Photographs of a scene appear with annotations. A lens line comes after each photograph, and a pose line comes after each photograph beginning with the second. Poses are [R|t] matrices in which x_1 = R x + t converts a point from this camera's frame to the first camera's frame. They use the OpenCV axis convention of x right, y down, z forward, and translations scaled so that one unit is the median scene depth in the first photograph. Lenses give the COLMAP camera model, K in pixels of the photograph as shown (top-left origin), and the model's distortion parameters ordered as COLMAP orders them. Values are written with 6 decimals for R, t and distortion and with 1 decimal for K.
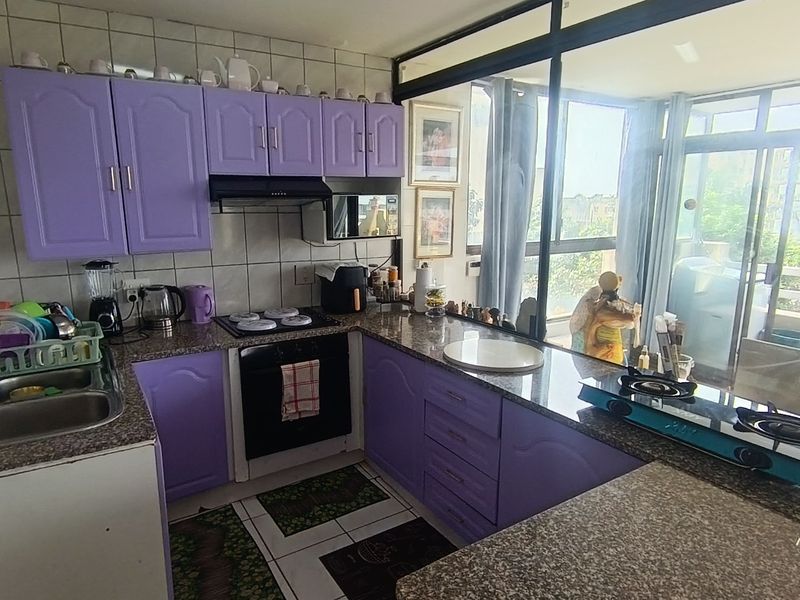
lens RADIAL K [[519.8, 0, 399.3], [0, 519.8, 300.3], [0, 0, 1]] dist [-0.002107, 0.001626]
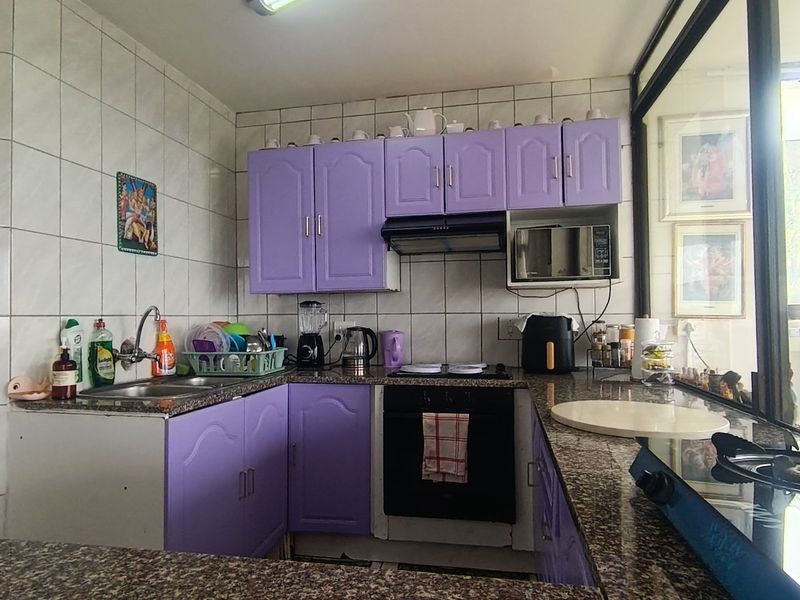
lens RADIAL K [[519.8, 0, 398.7], [0, 519.8, 300.1], [0, 0, 1]] dist [-0.002107, 0.001626]
pose [[0.718863, -0.031035, -0.694458, 0.353314], [-0.122692, 0.977655, -0.170694, 0.091980], [0.684238, 0.207911, 0.698993, 0.298331]]
